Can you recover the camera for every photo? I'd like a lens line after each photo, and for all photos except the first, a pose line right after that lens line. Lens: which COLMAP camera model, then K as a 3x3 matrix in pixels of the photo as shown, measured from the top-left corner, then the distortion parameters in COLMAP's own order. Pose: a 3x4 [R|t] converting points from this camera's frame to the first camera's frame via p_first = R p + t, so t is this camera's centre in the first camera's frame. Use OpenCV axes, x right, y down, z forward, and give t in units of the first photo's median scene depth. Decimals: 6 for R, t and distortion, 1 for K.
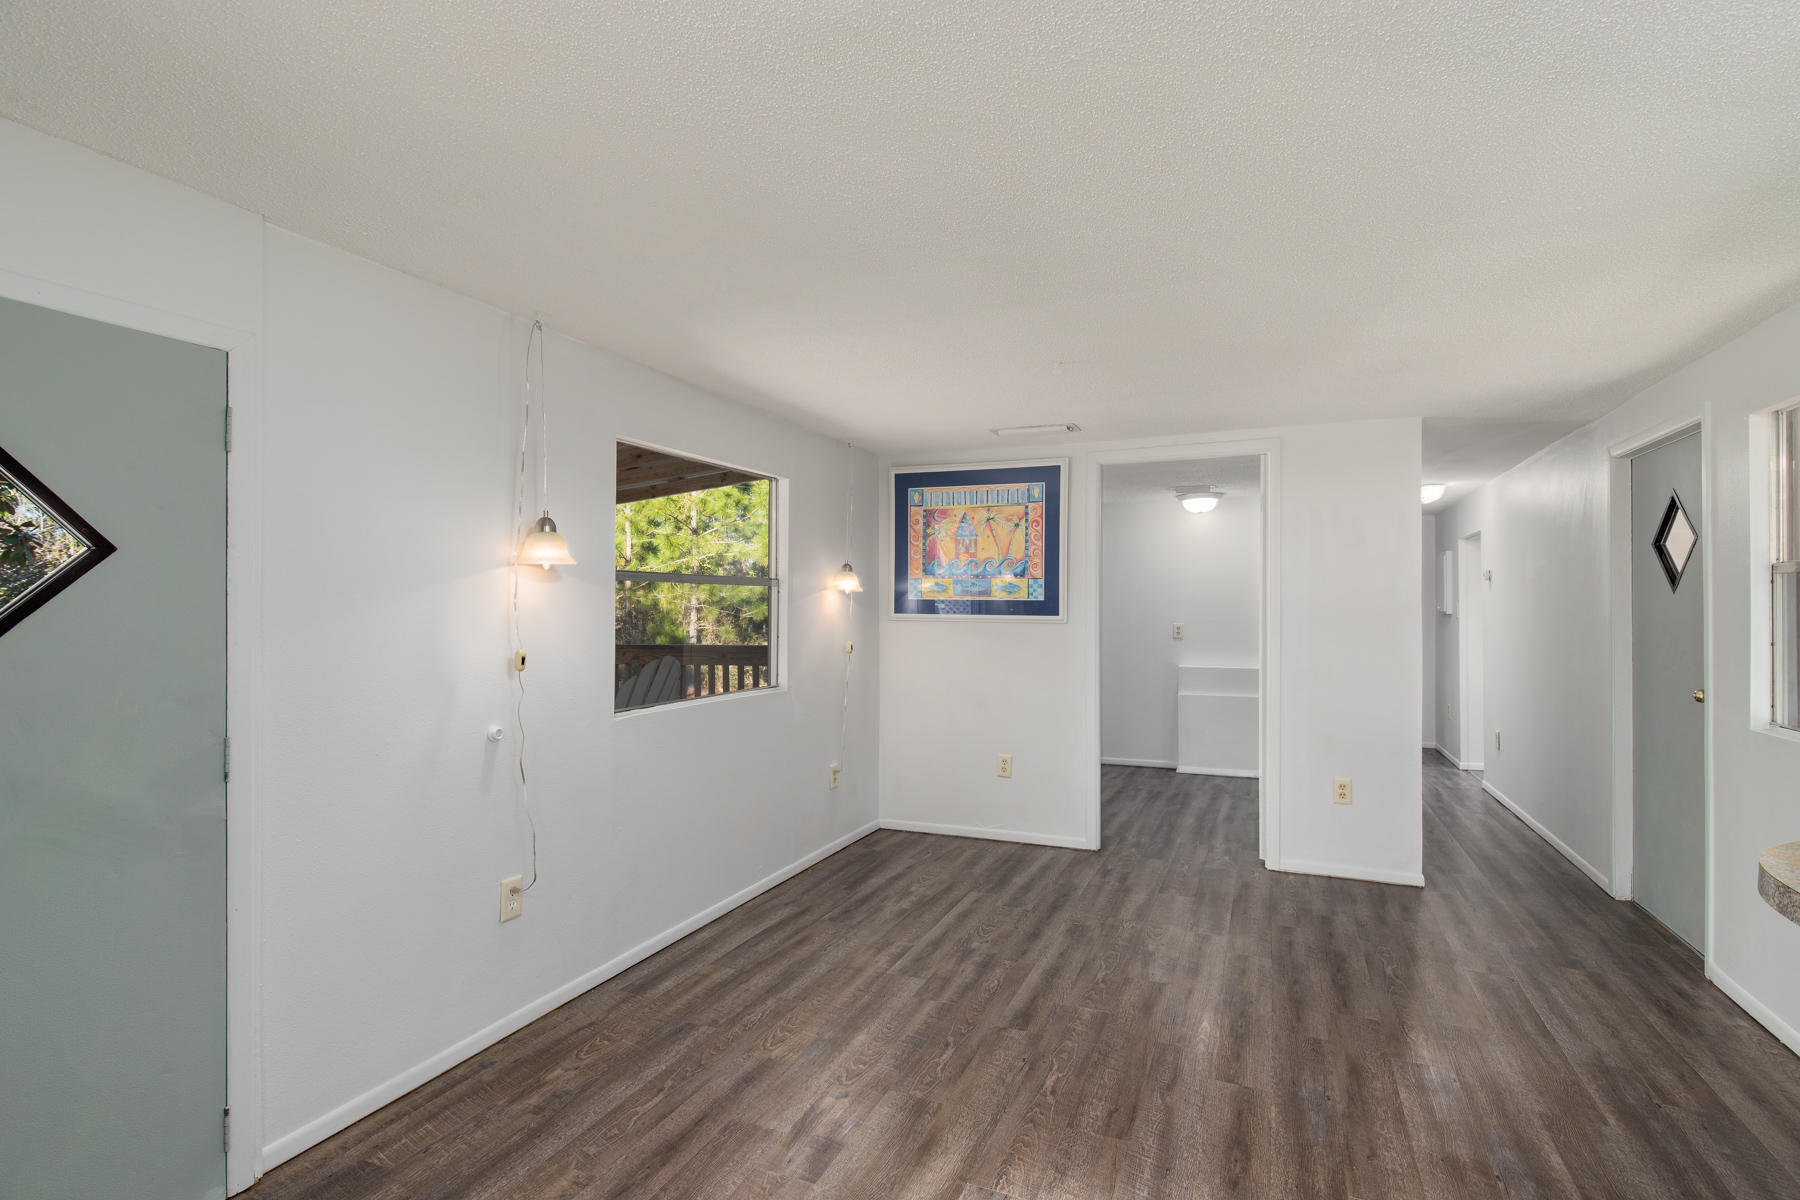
lens RADIAL K [[899.8, 0, 902.9], [0, 899.8, 600.1], [0, 0, 1]] dist [0.002165, 0.000210]
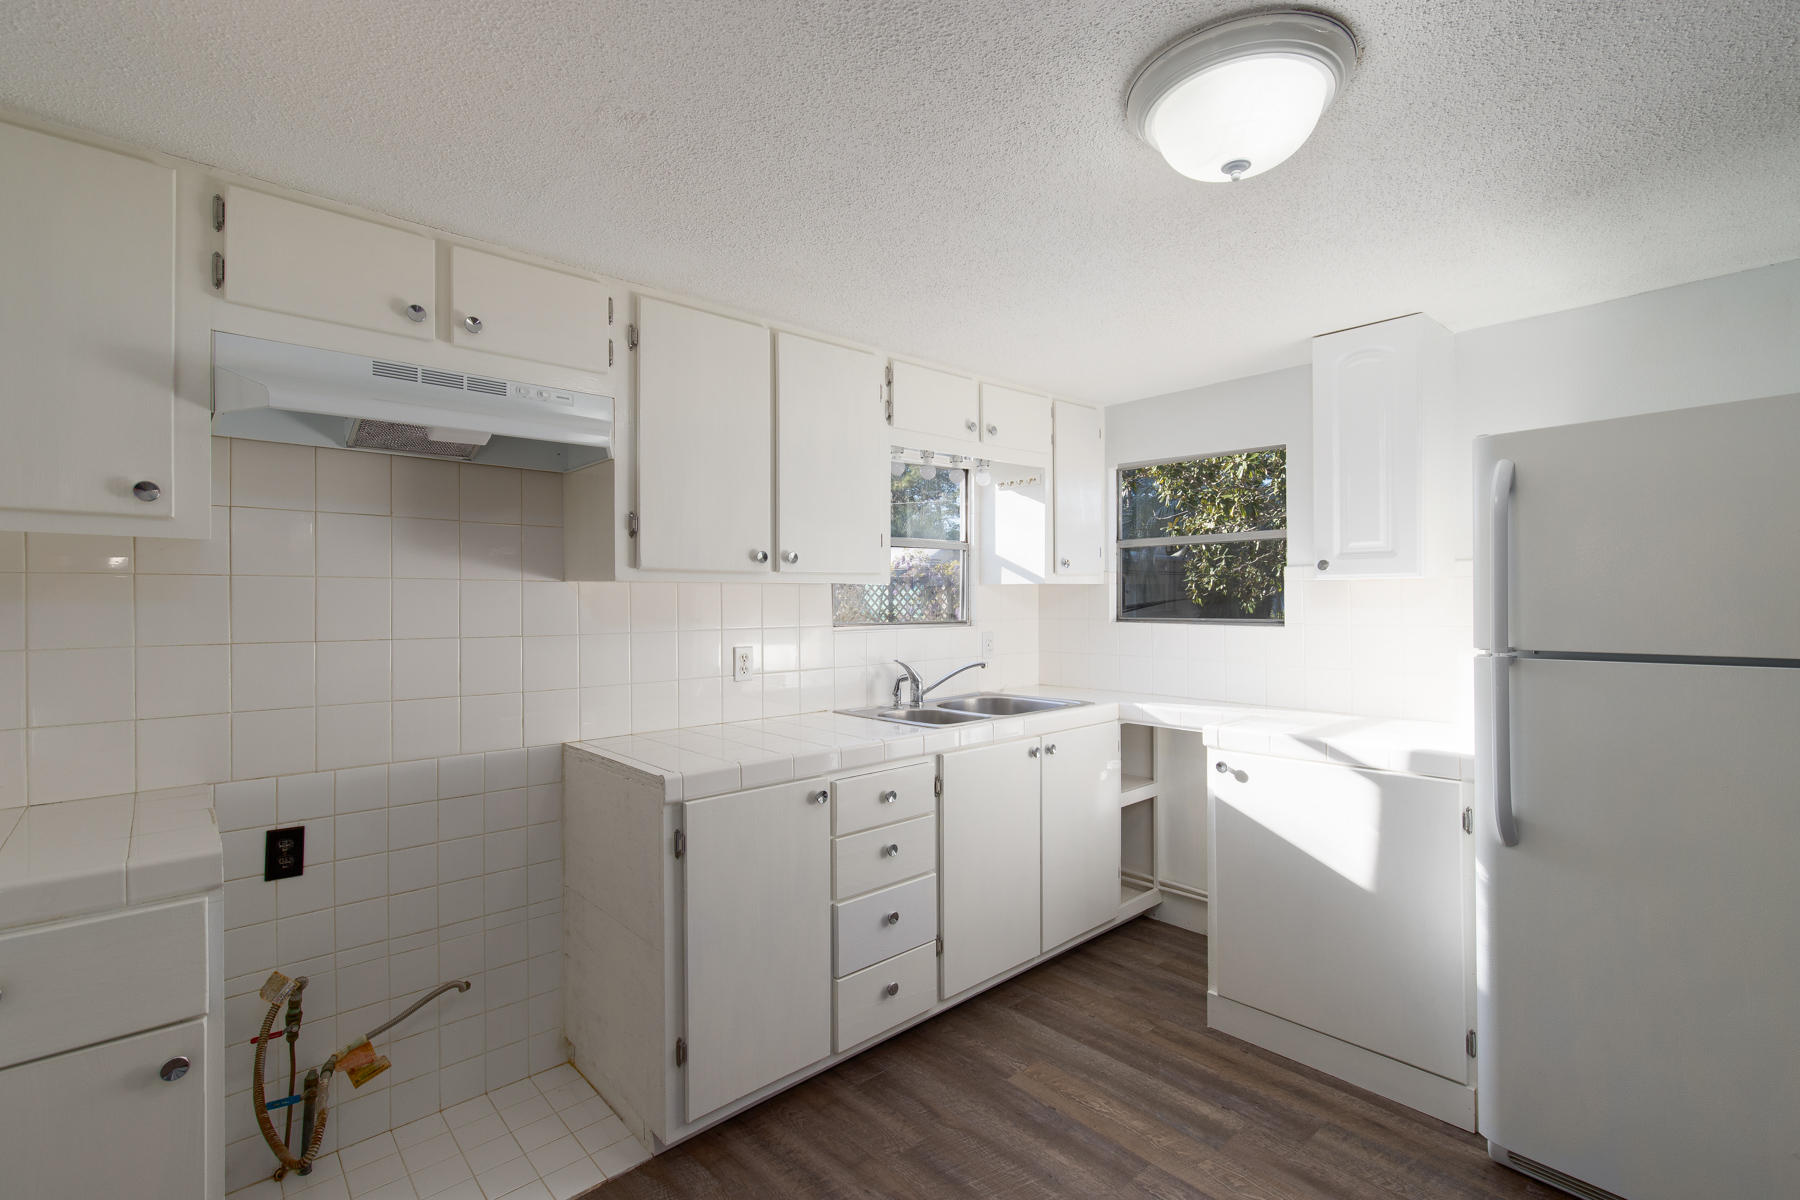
lens RADIAL K [[818.3, 0, 904.9], [0, 818.3, 592.5], [0, 0, 1]] dist [0.001415, 0.000350]
pose [[-0.430070, -0.003325, -0.902789, 0.640358], [0.003992, 0.999976, -0.005585, 0.005570], [0.902786, -0.006006, -0.430047, 1.355827]]
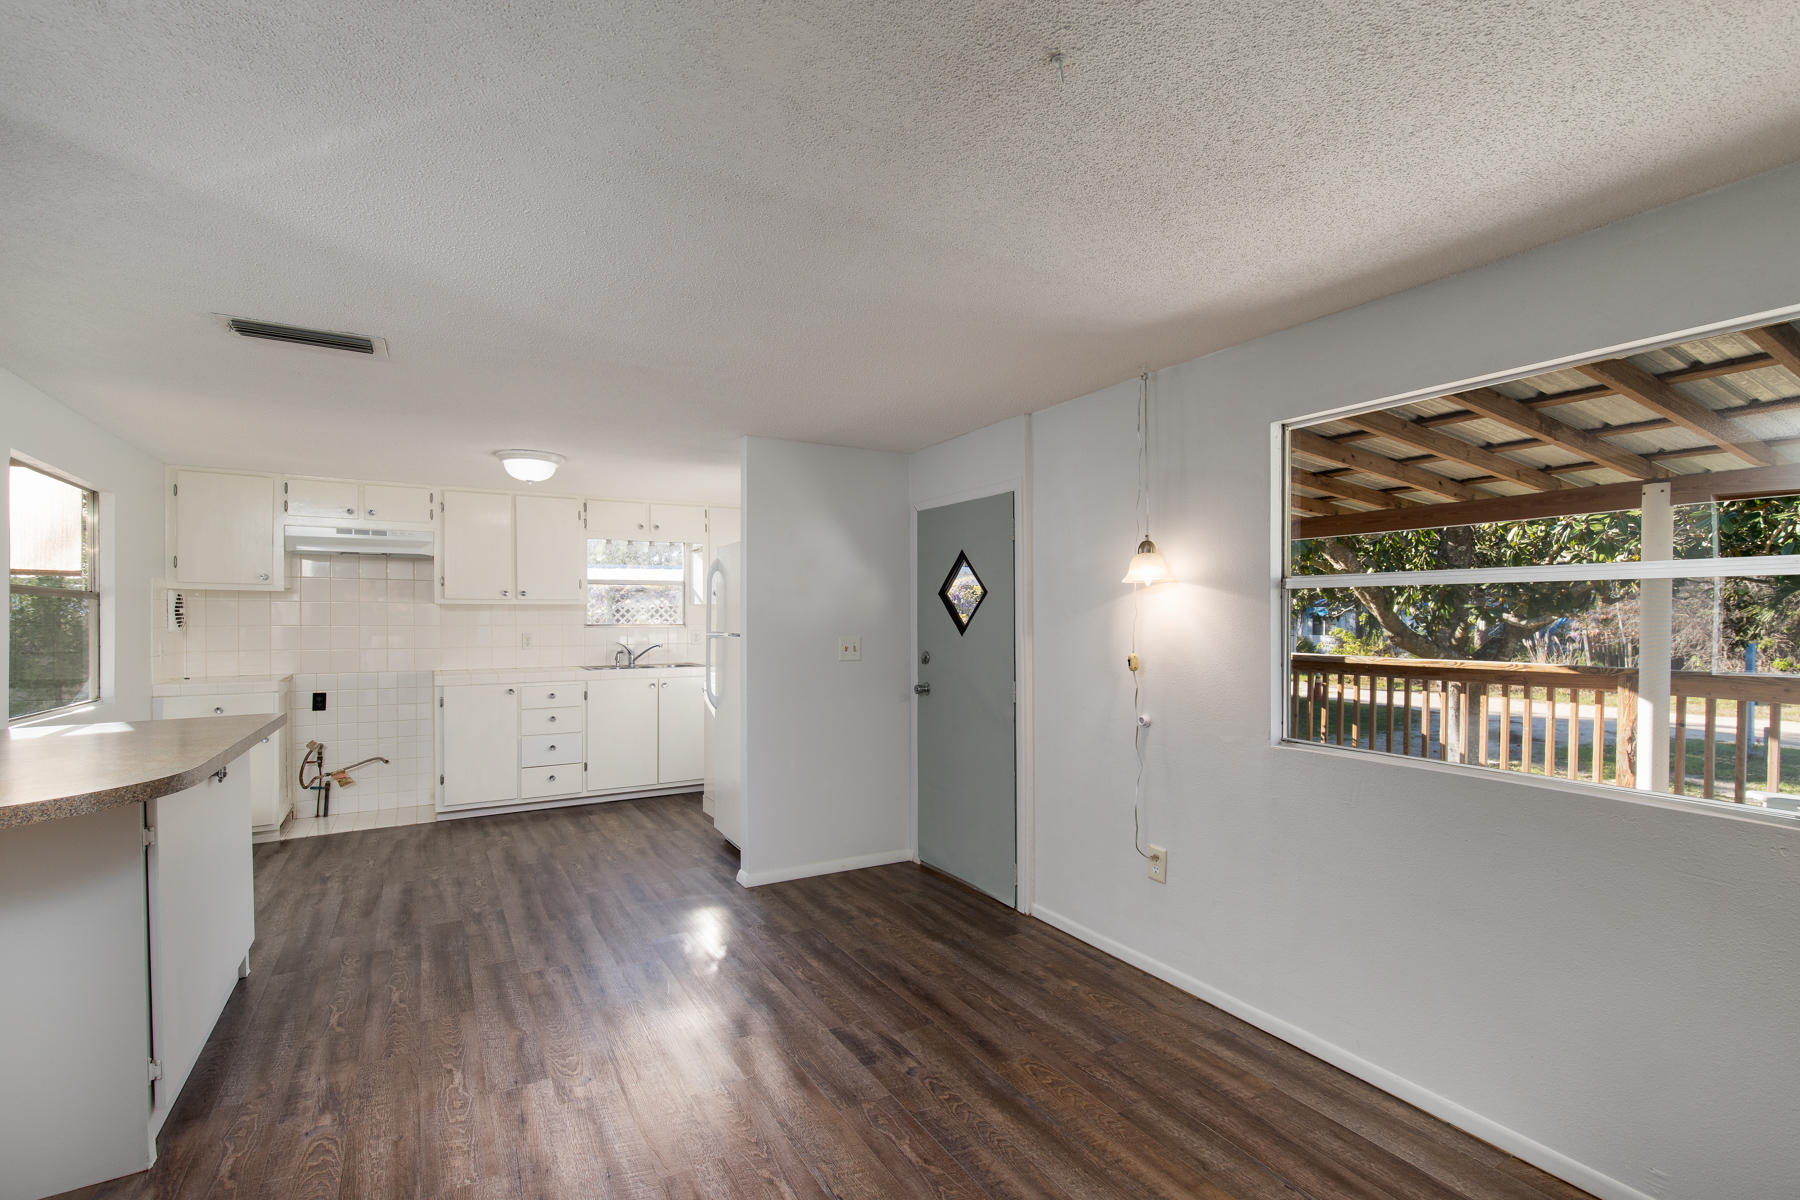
lens RADIAL K [[818.3, 0, 898.5], [0, 818.3, 615.4], [0, 0, 1]] dist [0.001415, 0.000350]
pose [[-0.610032, -0.001312, -0.792376, 0.661316], [0.001067, 0.999996, -0.002477, 0.006834], [0.792376, -0.002357, -0.610028, 1.461053]]
